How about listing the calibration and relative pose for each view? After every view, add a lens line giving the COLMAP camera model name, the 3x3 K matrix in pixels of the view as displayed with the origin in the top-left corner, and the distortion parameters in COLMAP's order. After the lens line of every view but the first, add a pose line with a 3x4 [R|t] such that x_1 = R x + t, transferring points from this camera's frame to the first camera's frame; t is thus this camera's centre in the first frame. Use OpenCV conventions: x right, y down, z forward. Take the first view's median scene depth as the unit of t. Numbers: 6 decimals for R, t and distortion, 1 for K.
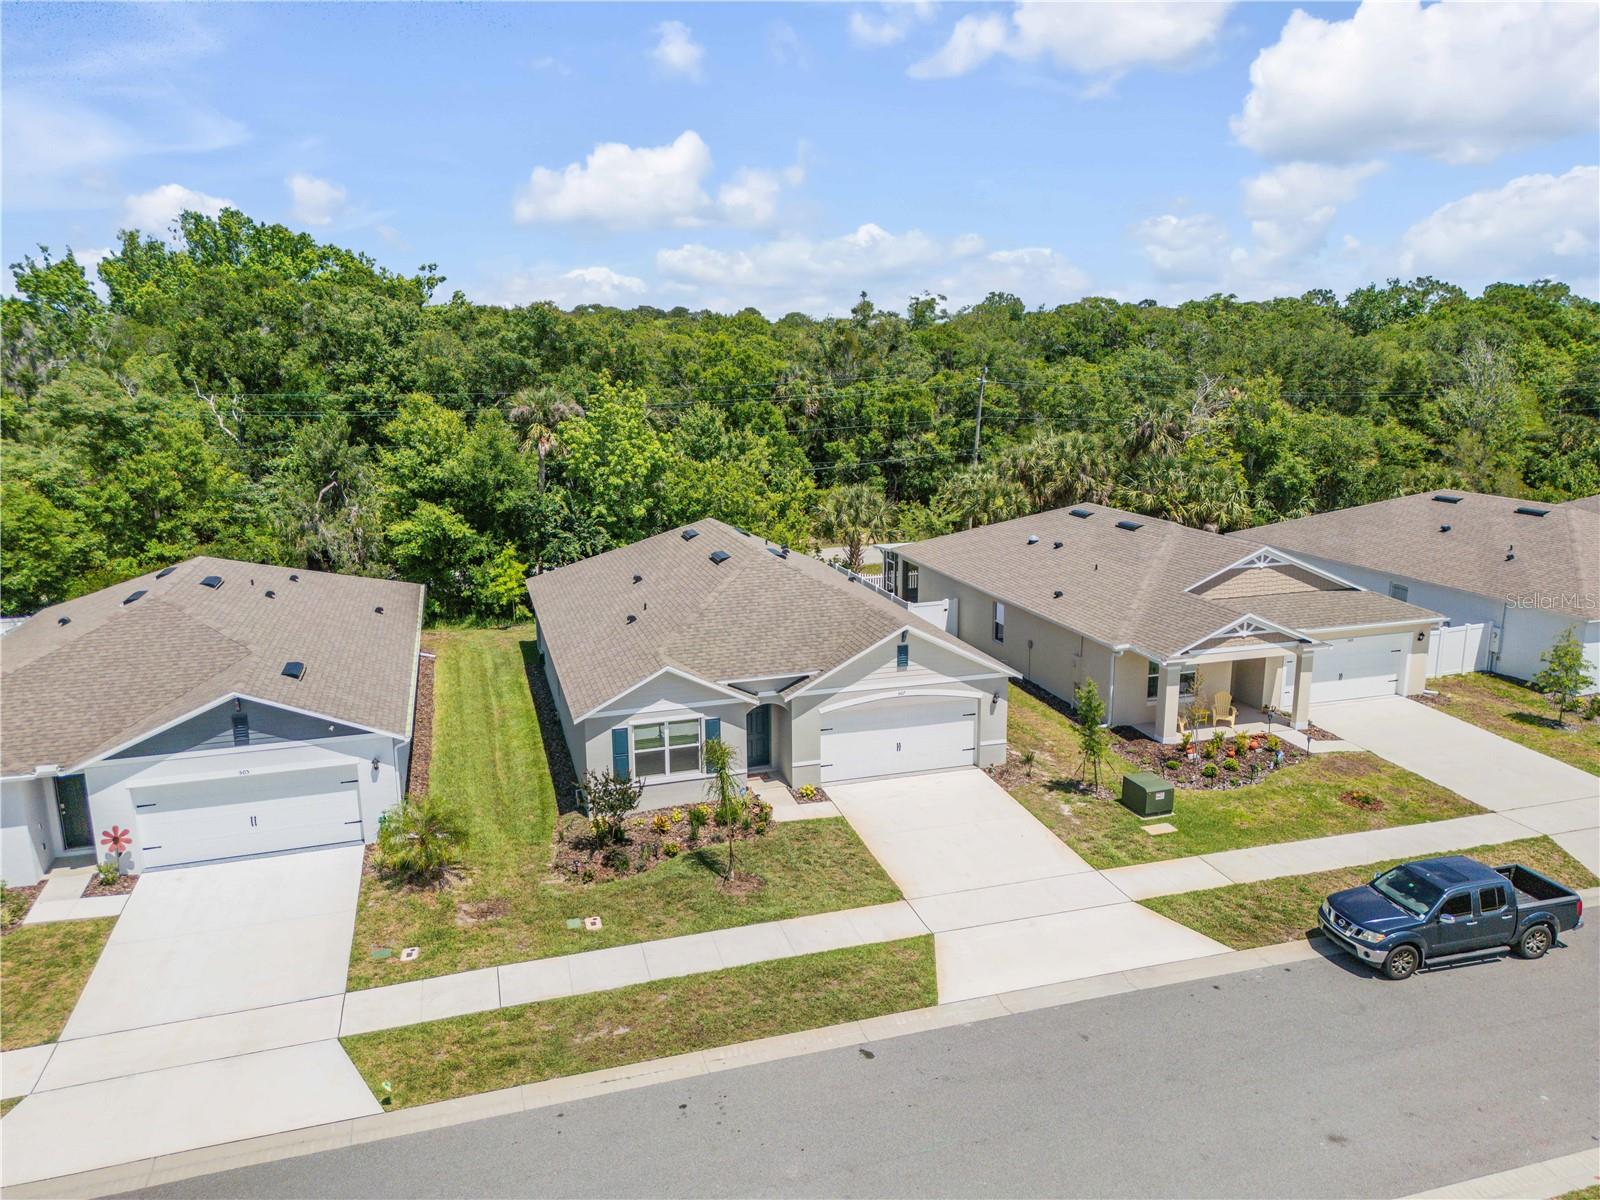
lens RADIAL K [[1132.9, 0, 799.0], [0, 1132.9, 592.4], [0, 0, 1]] dist [0.075781, -0.084469]
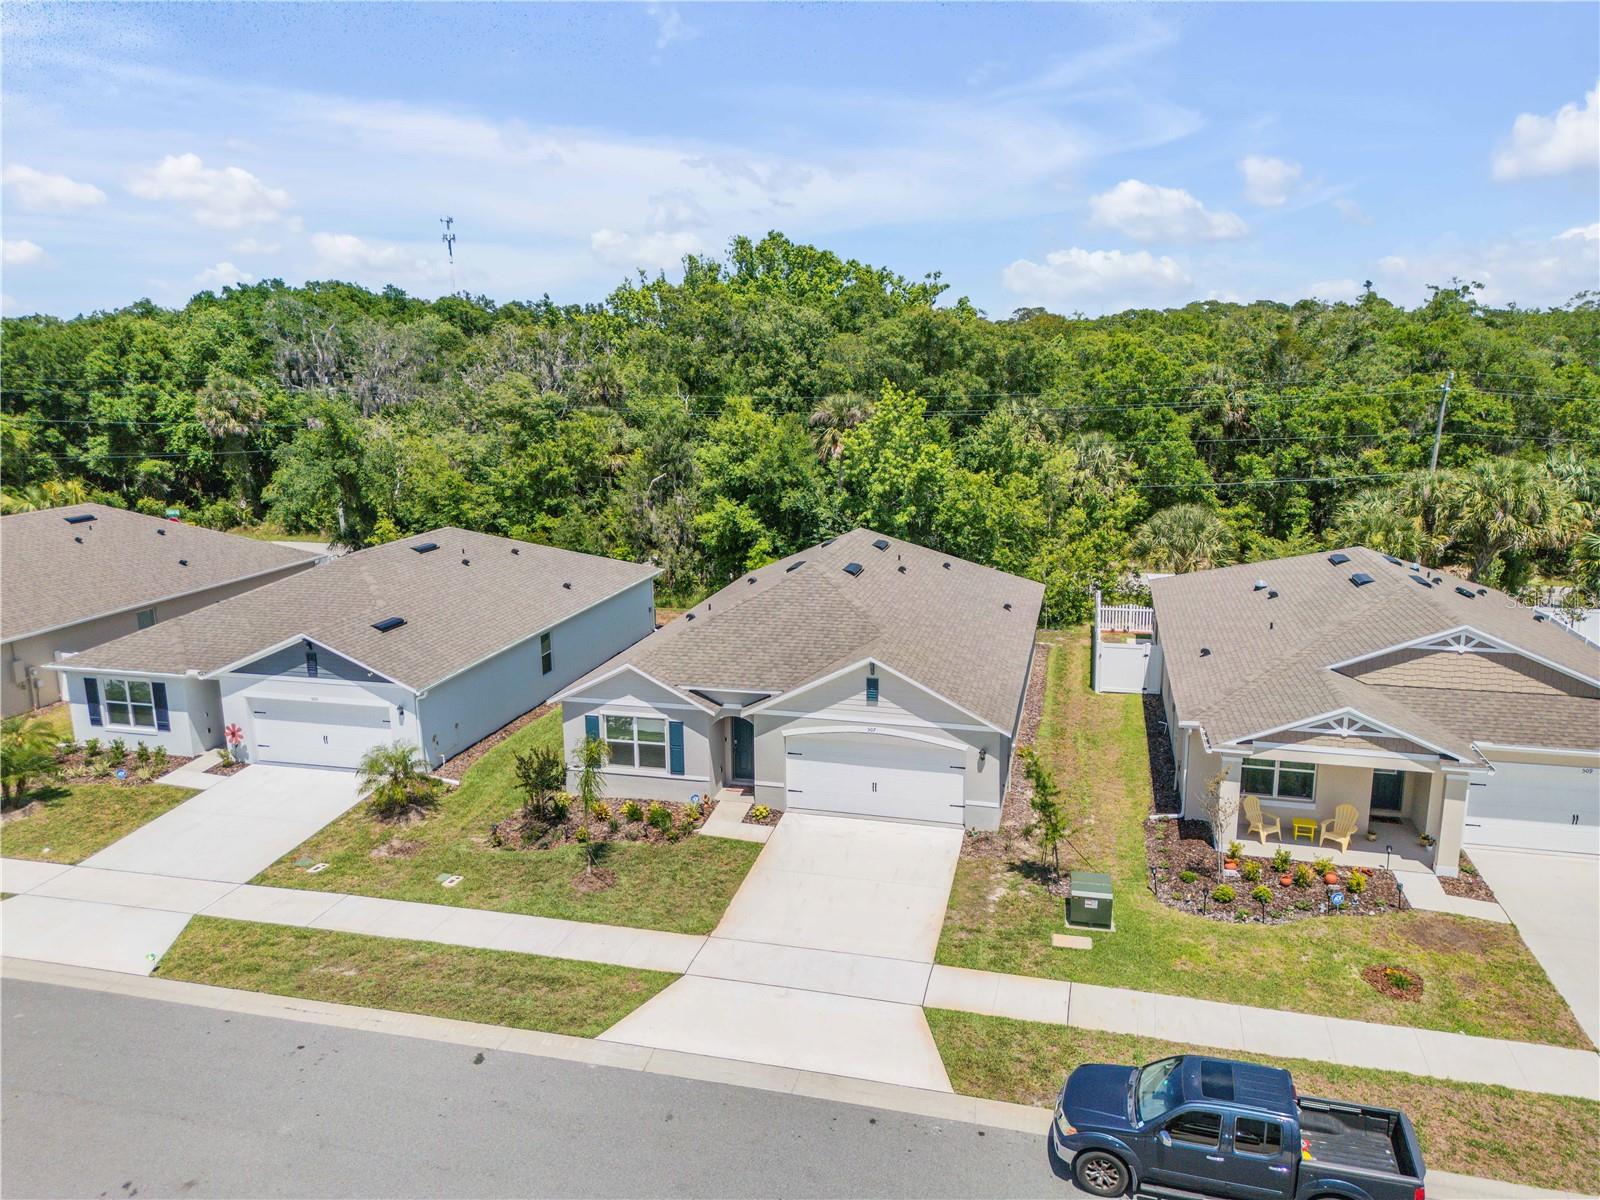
lens RADIAL K [[1132.9, 0, 799.0], [0, 1132.9, 592.4], [0, 0, 1]] dist [0.075781, -0.084469]
pose [[0.851536, 0.106657, -0.513332, 0.517781], [-0.106338, 0.993874, 0.030104, -0.045710], [0.513399, 0.028952, 0.857662, 0.172866]]
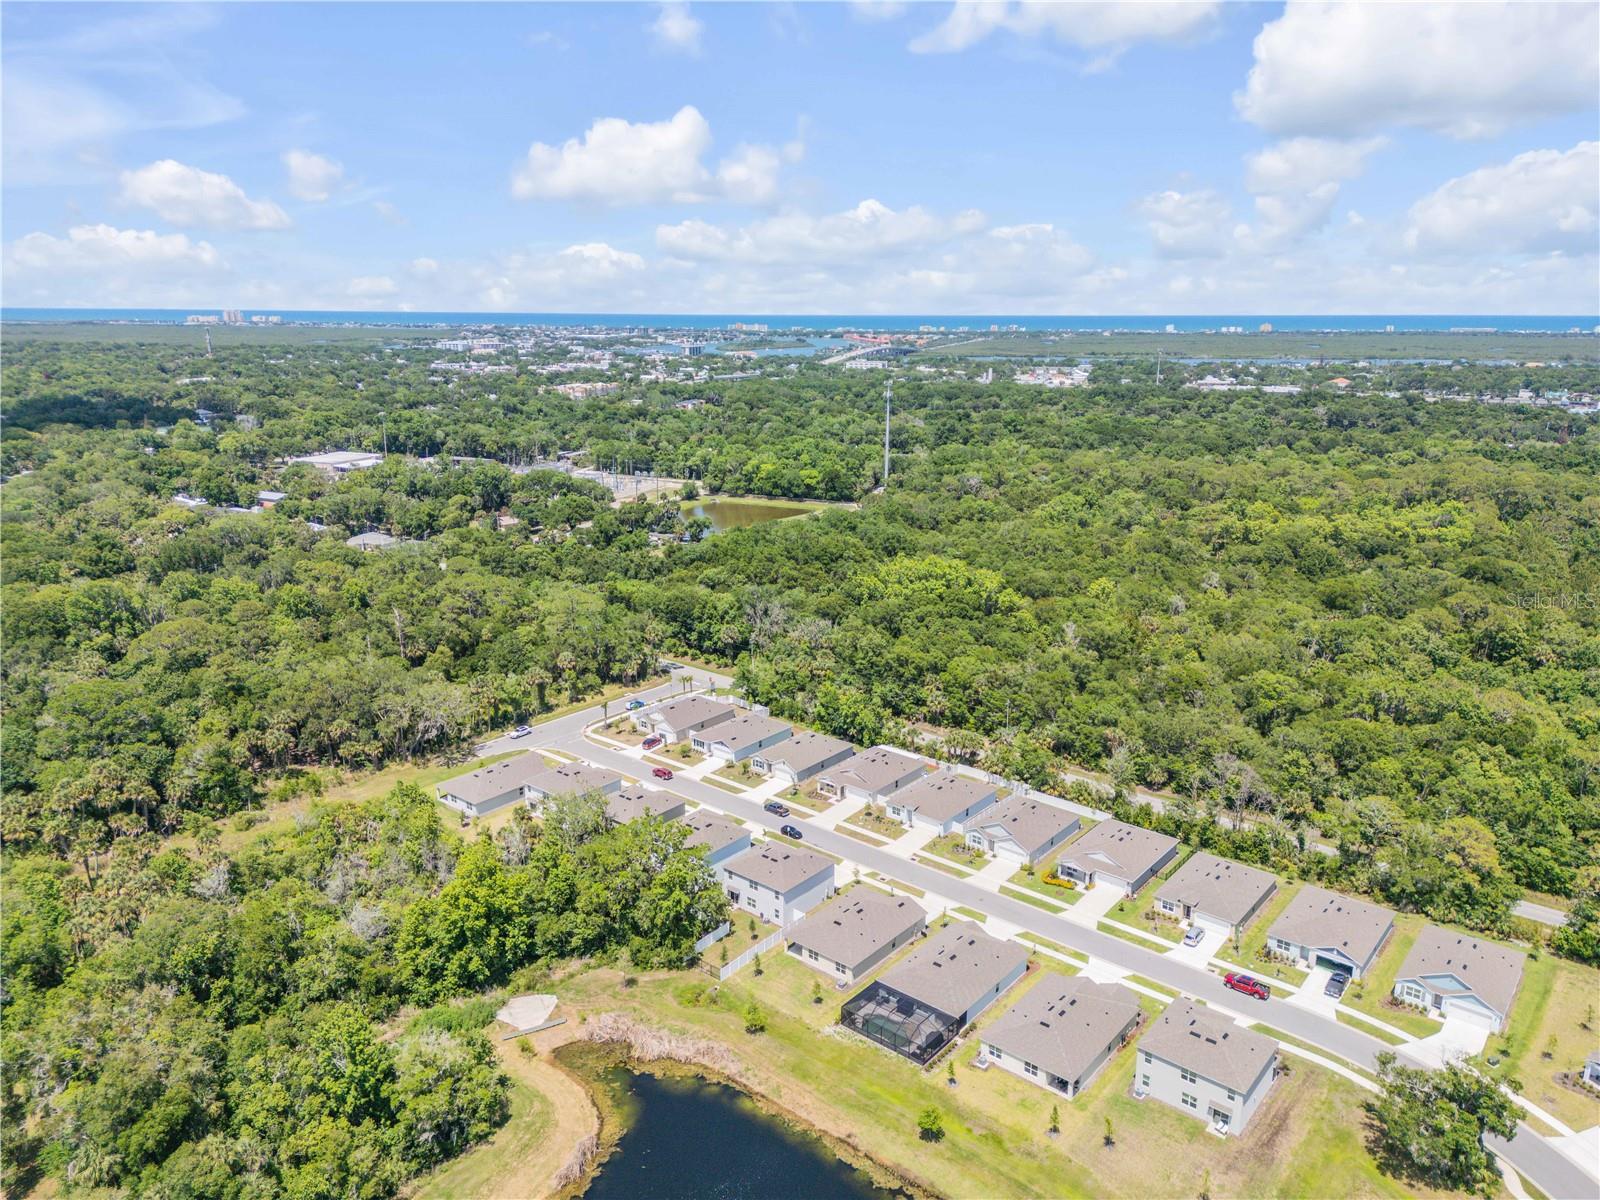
lens RADIAL K [[1132.9, 0, 799.0], [0, 1132.9, 592.4], [0, 0, 1]] dist [0.075781, -0.084469]
pose [[0.546169, 0.213872, -0.809913, 5.722144], [-0.182306, 0.974031, 0.134271, -1.975551], [0.817597, 0.074317, 0.570975, -3.080110]]
